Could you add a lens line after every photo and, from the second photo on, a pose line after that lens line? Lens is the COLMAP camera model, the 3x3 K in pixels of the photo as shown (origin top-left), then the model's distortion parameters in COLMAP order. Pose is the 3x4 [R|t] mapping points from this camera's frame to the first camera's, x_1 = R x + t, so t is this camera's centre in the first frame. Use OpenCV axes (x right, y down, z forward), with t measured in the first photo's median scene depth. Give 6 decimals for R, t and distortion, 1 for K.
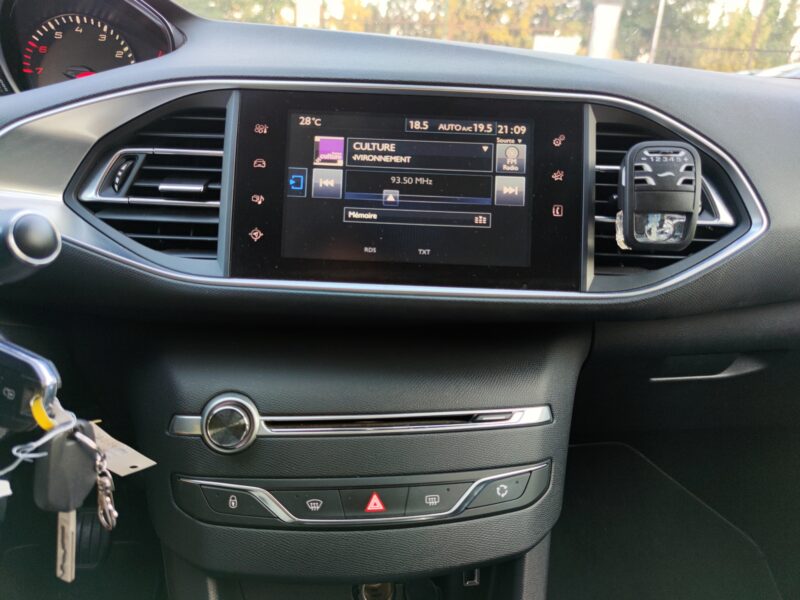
lens RADIAL K [[599.7, 0, 401.2], [0, 599.7, 322.5], [0, 0, 1]] dist [0.018348, -0.000825]
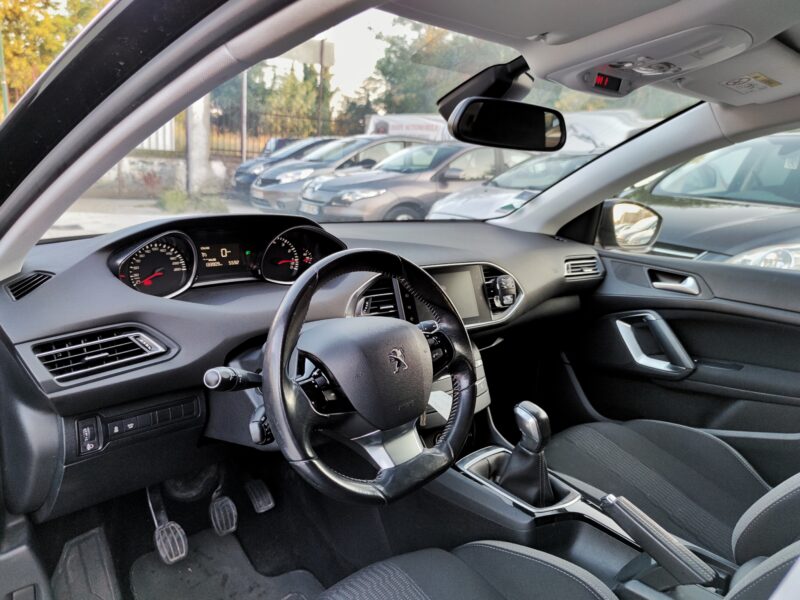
lens RADIAL K [[599.7, 0, 401.2], [0, 599.7, 322.5], [0, 0, 1]] dist [0.018348, -0.000825]
pose [[0.794543, -0.159621, 0.585851, -2.039277], [0.196461, 0.980511, 0.000705, -0.138265], [-0.574547, 0.114537, 0.810418, -1.406457]]
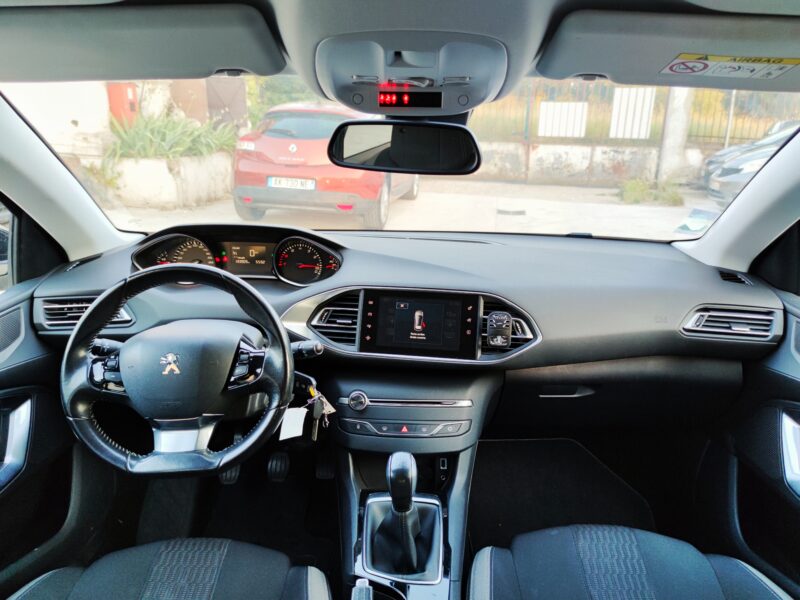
lens RADIAL K [[608.7, 0, 400.0], [0, 608.7, 300.0], [0, 0, 1]] dist [0.012705, 0.000029]
pose [[0.989573, 0.012685, -0.143469, 0.346493], [-0.025105, 0.996057, -0.085095, -0.078533], [0.141824, 0.087809, 0.985990, -1.972405]]
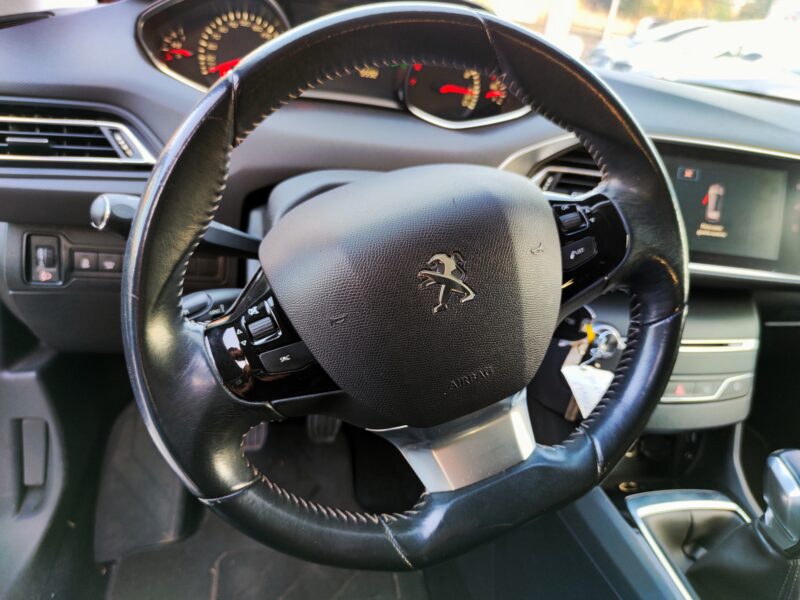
lens RADIAL K [[610.6, 0, 400.8], [0, 610.6, 322.4], [0, 0, 1]] dist [-0.001591, -0.006330]
pose [[0.990591, 0.052893, 0.126224, -1.047515], [-0.068878, 0.989656, 0.125843, -0.060764], [-0.118262, -0.133353, 0.983987, -0.608107]]
